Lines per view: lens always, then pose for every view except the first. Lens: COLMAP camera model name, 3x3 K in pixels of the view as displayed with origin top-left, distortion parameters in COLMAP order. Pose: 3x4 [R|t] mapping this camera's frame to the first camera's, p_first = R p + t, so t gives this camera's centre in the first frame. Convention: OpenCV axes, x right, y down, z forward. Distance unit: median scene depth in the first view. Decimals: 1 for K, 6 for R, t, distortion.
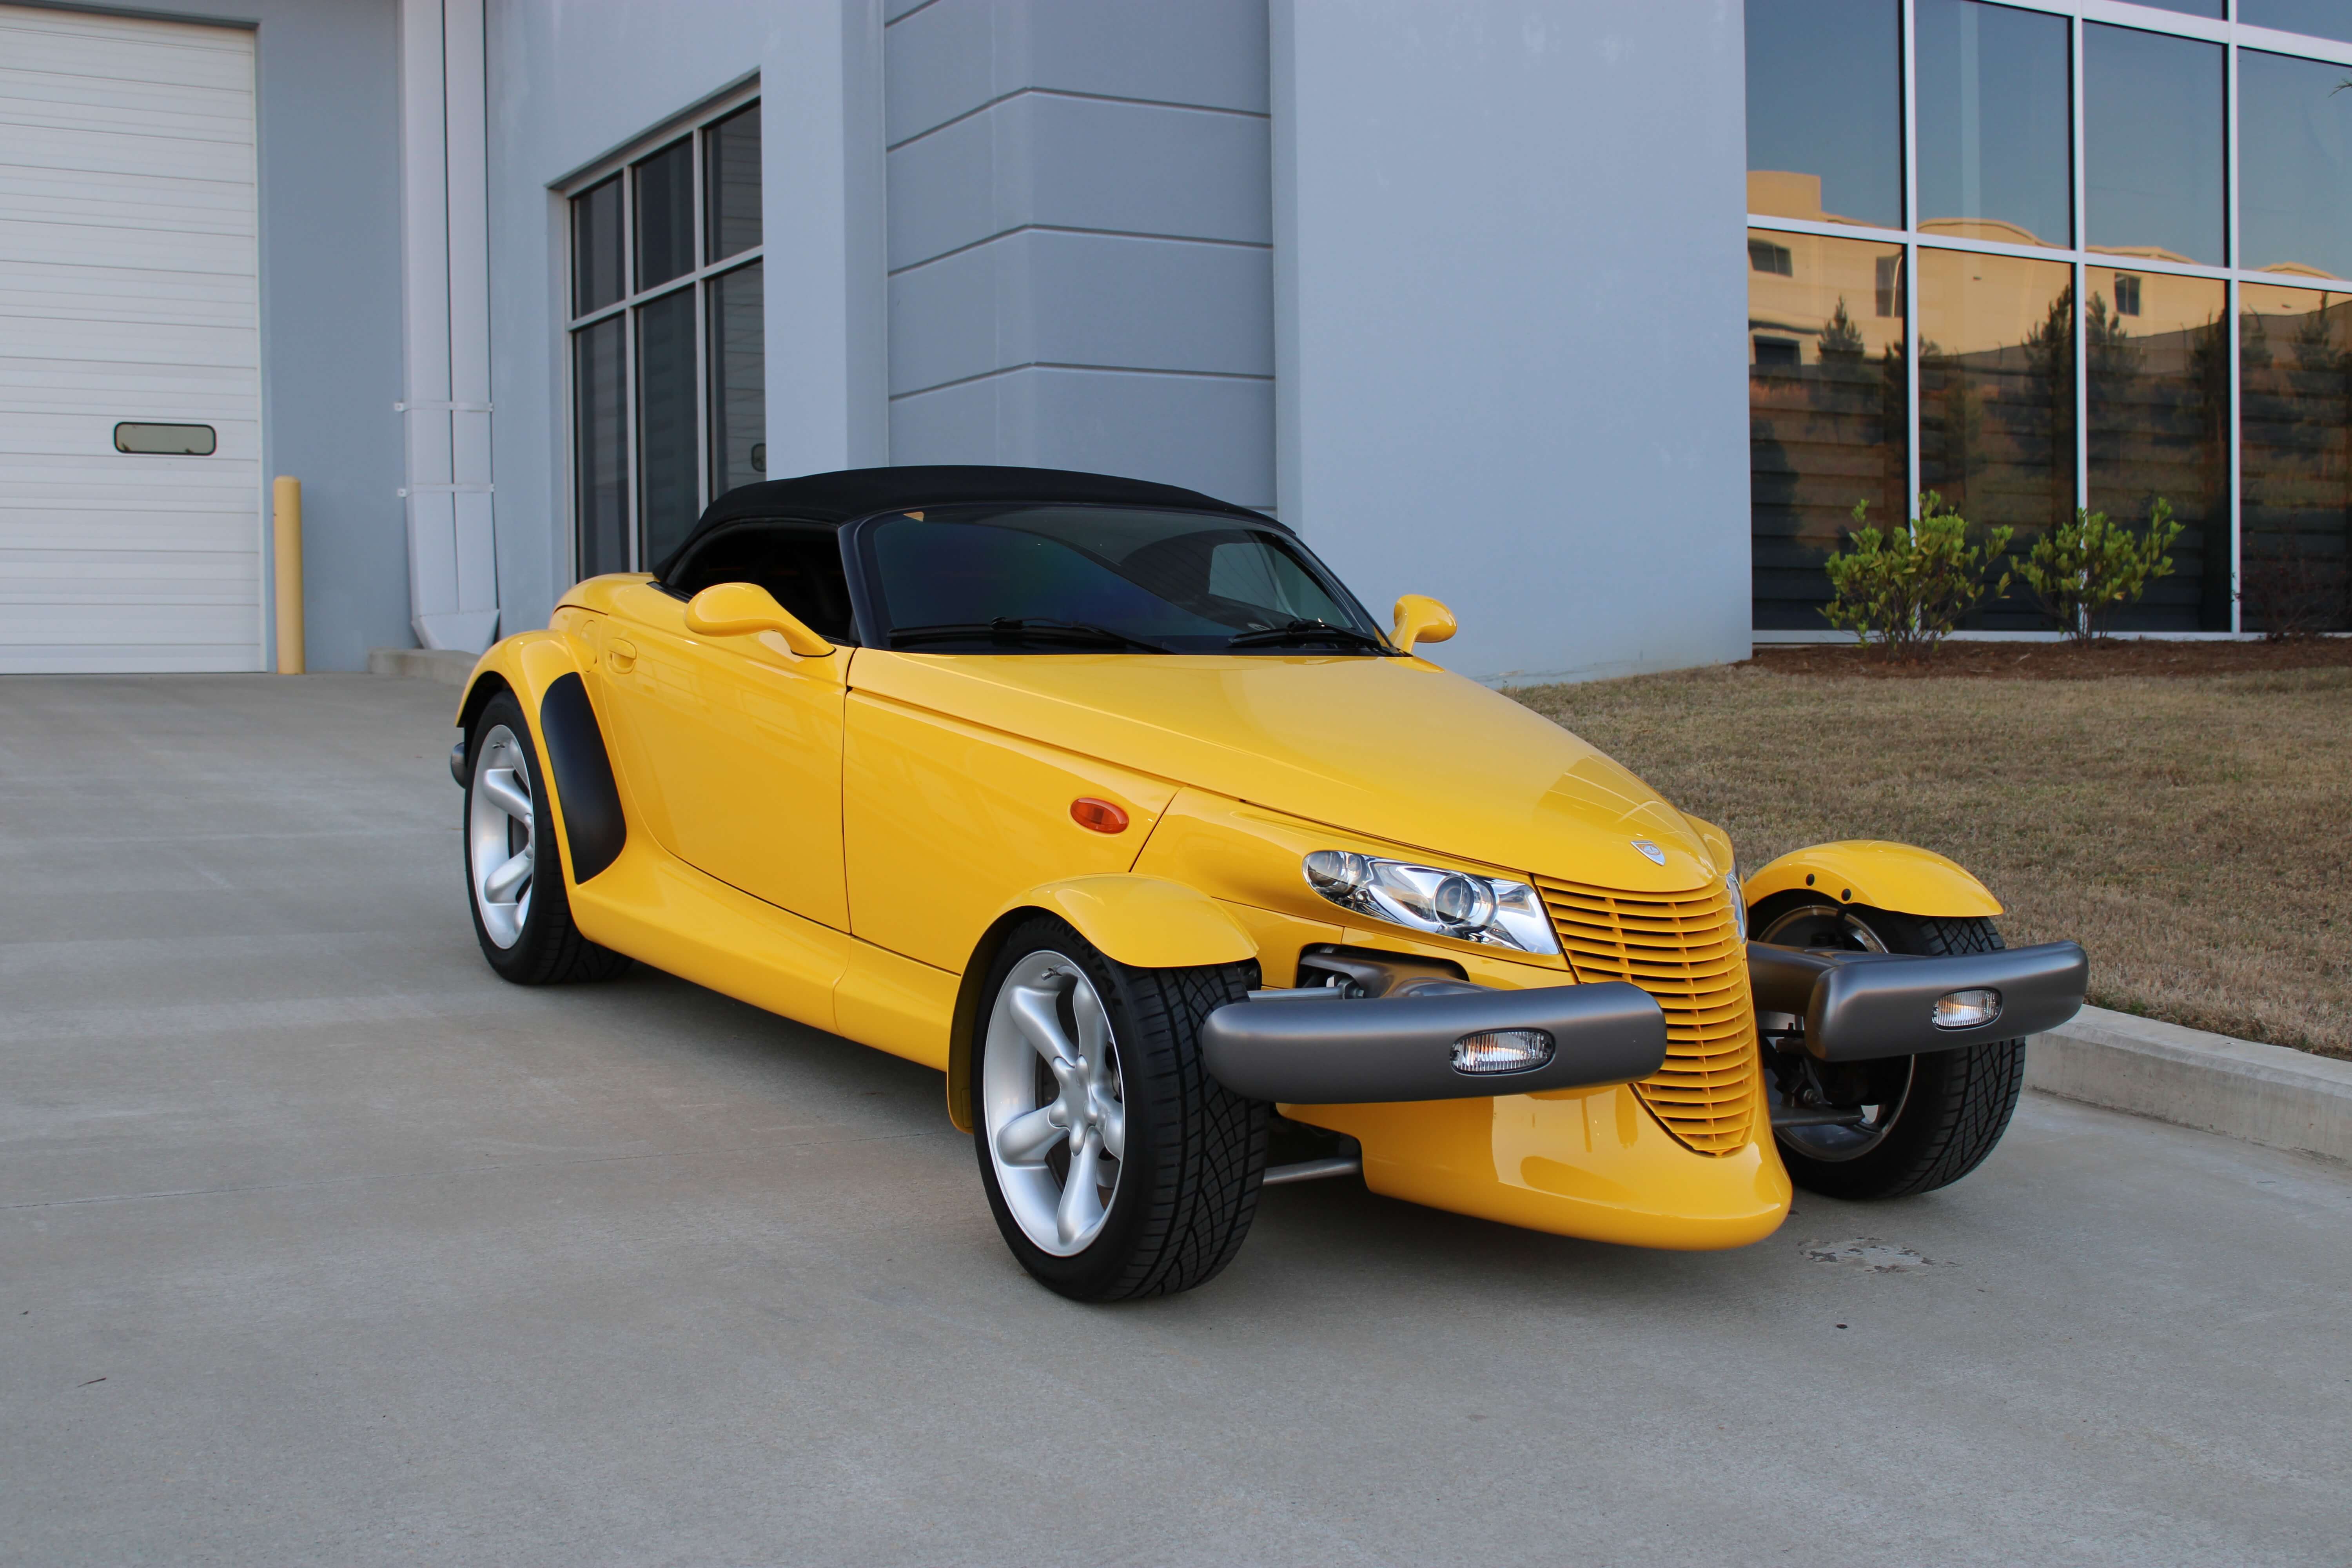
lens RADIAL K [[3073.7, 0, 1113.0], [0, 3073.7, 721.7], [0, 0, 1]] dist [-0.123805, 0.000000]
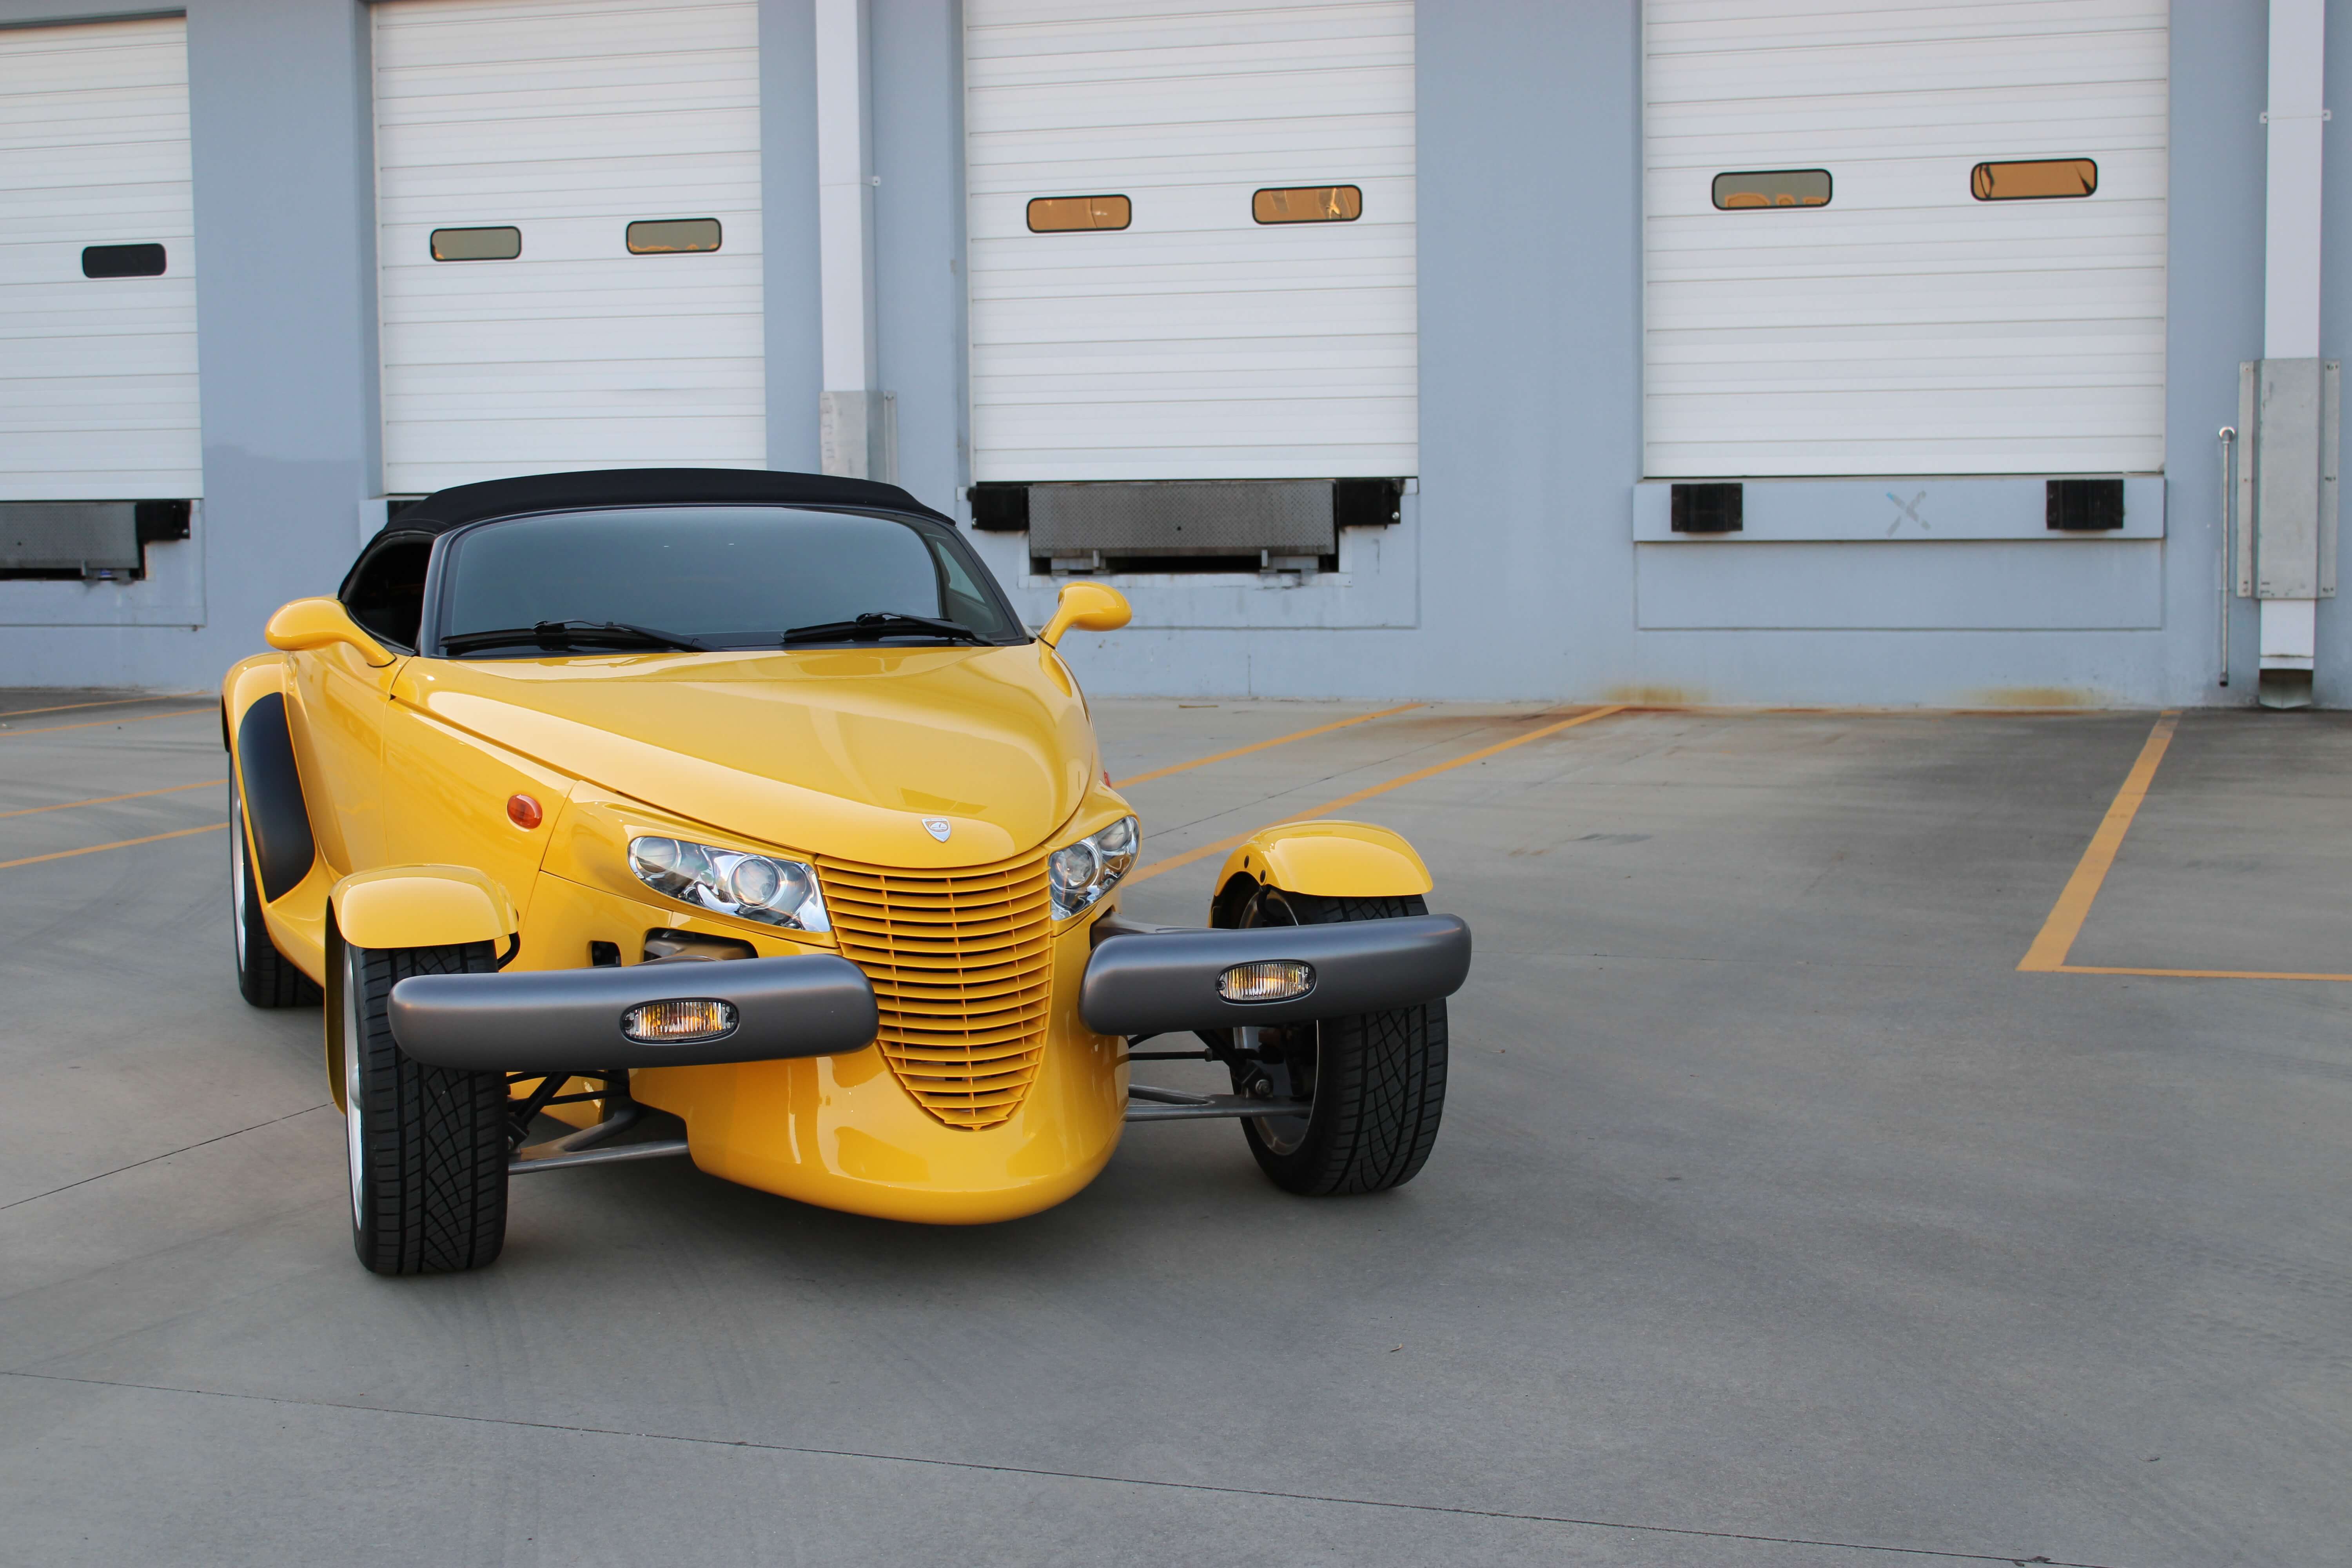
lens RADIAL K [[3615.6, 0, 1111.3], [0, 3615.6, 805.7], [0, 0, 1]] dist [-0.031996, 0.000000]
pose [[0.979541, -0.026874, -0.199442, 0.457187], [0.029343, 0.999525, 0.009433, 0.024875], [0.199094, -0.015092, 0.979864, -0.143843]]
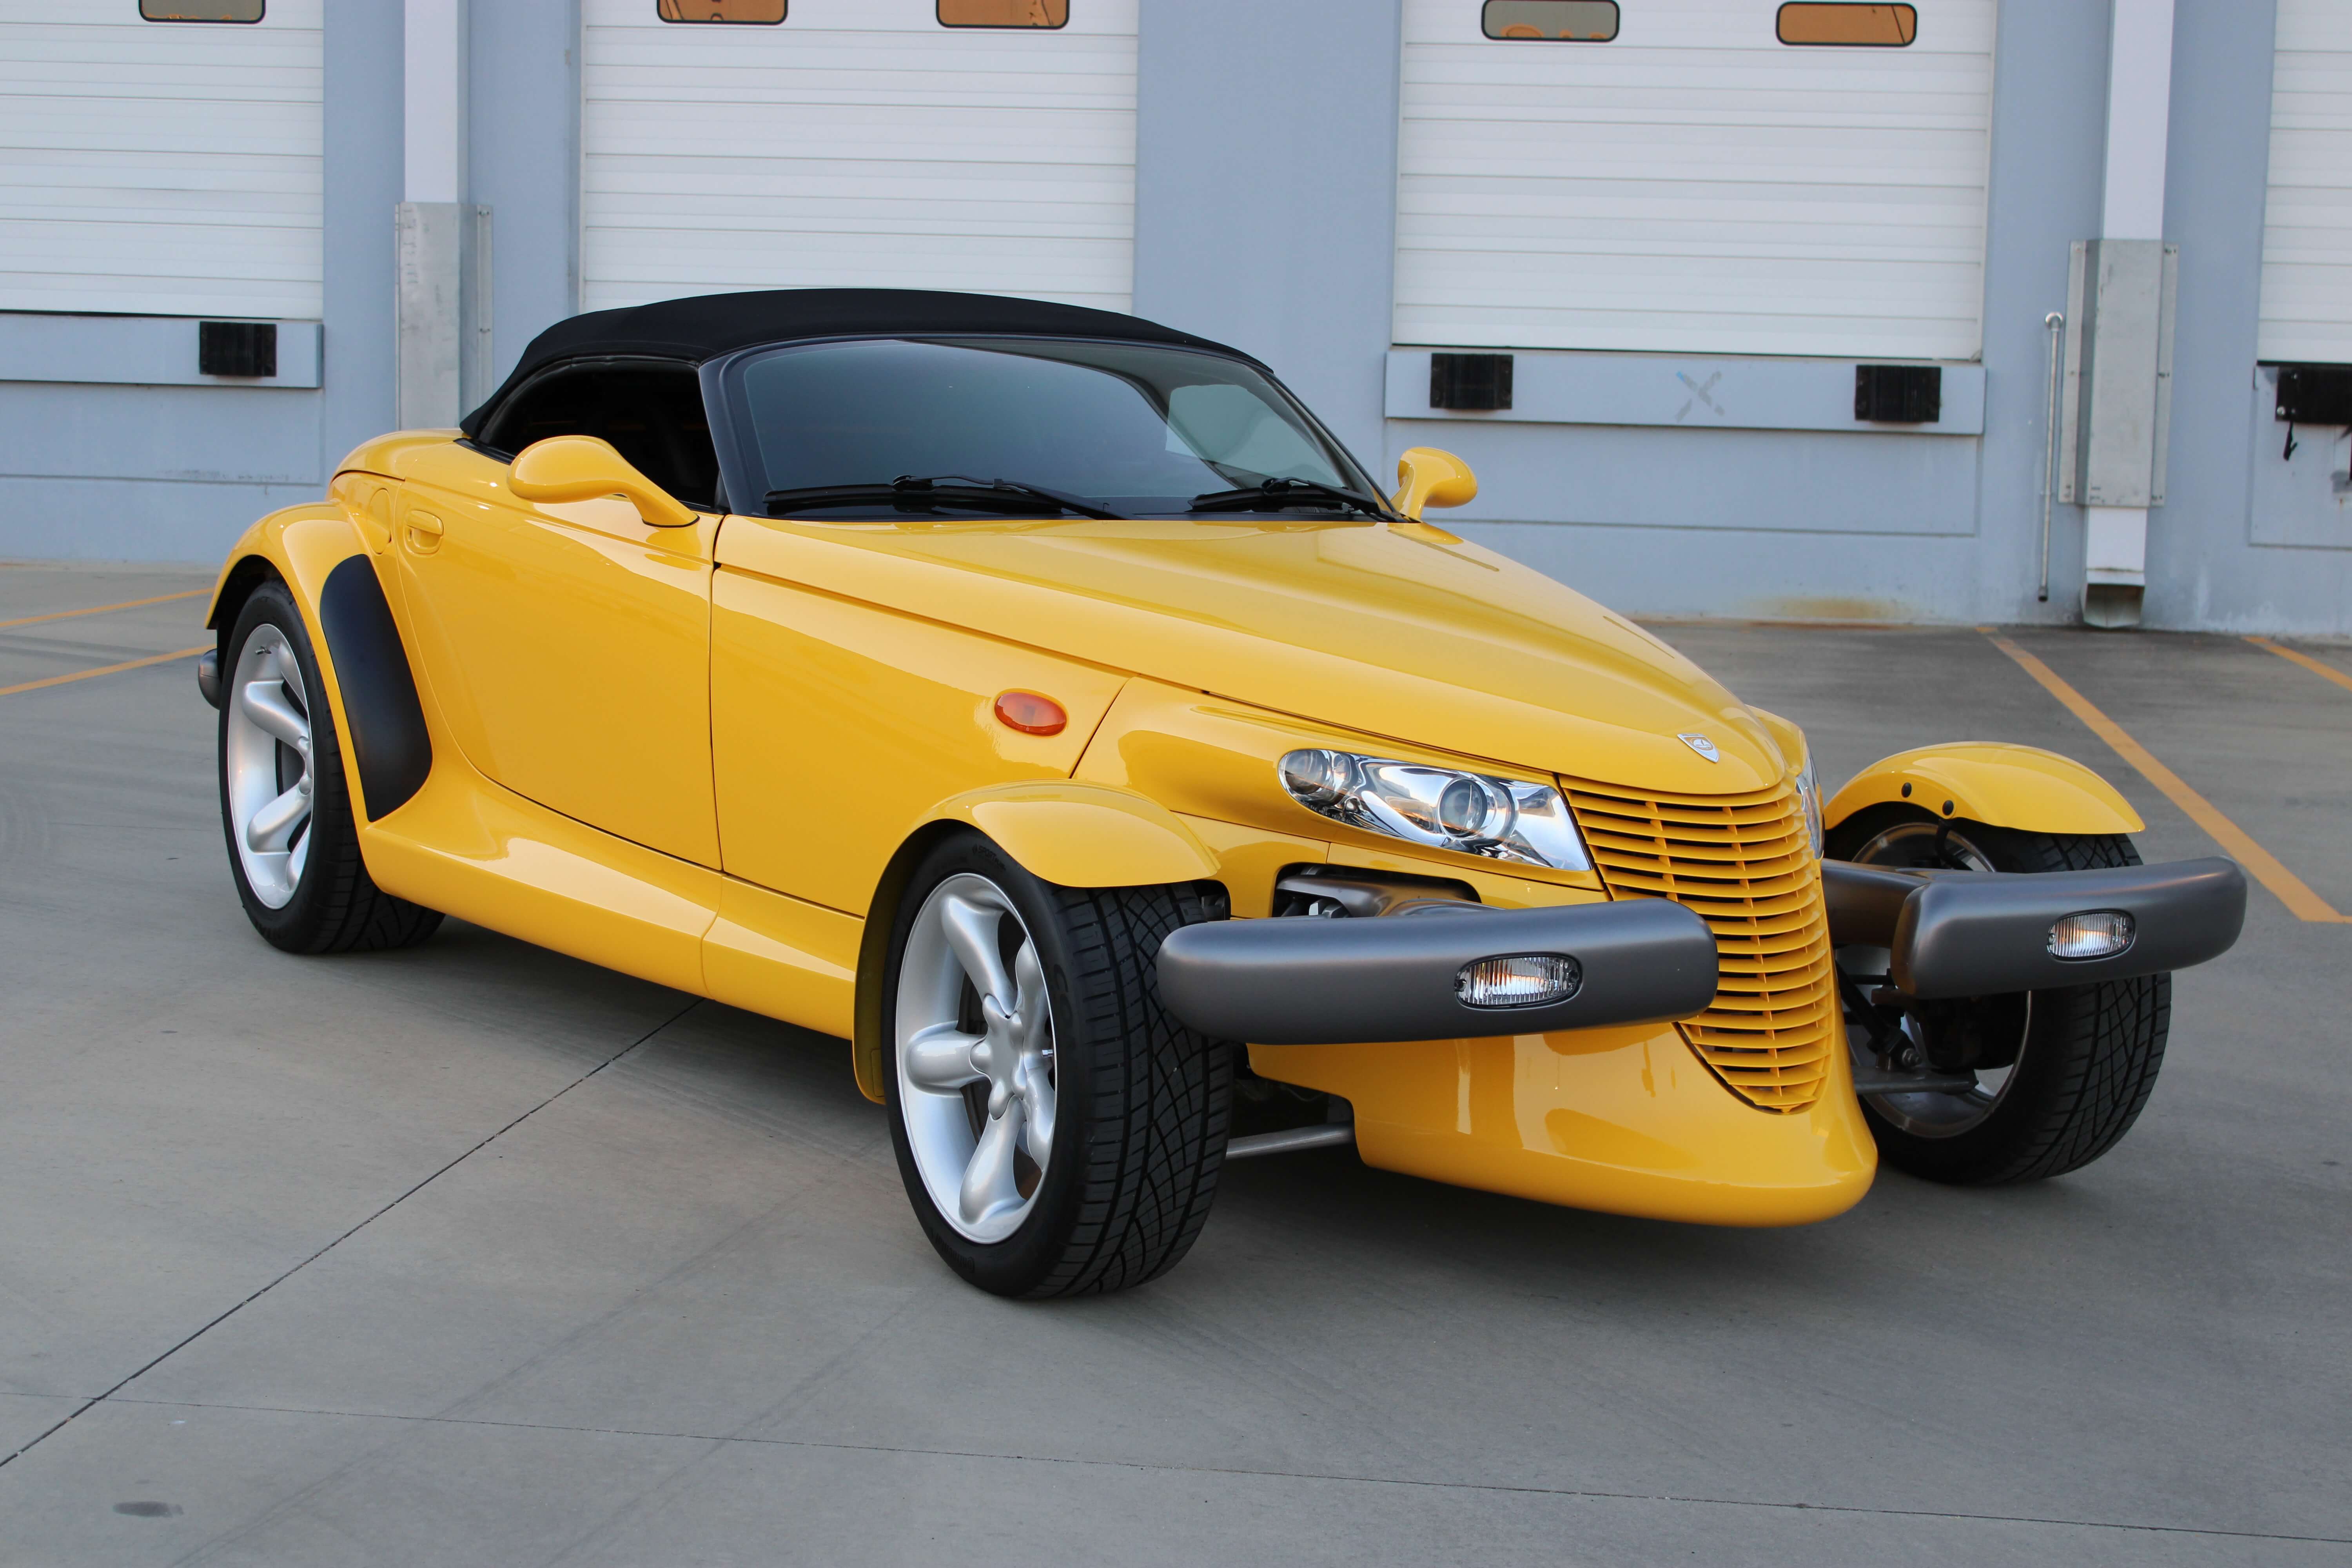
lens RADIAL K [[4186.1, 0, 1178.2], [0, 4186.1, 765.3], [0, 0, 1]] dist [-0.059702, 0.000000]
pose [[0.999499, -0.009282, 0.030250, 0.001224], [0.008508, 0.999636, 0.025620, 0.017294], [-0.030477, -0.025350, 0.999214, -0.114455]]
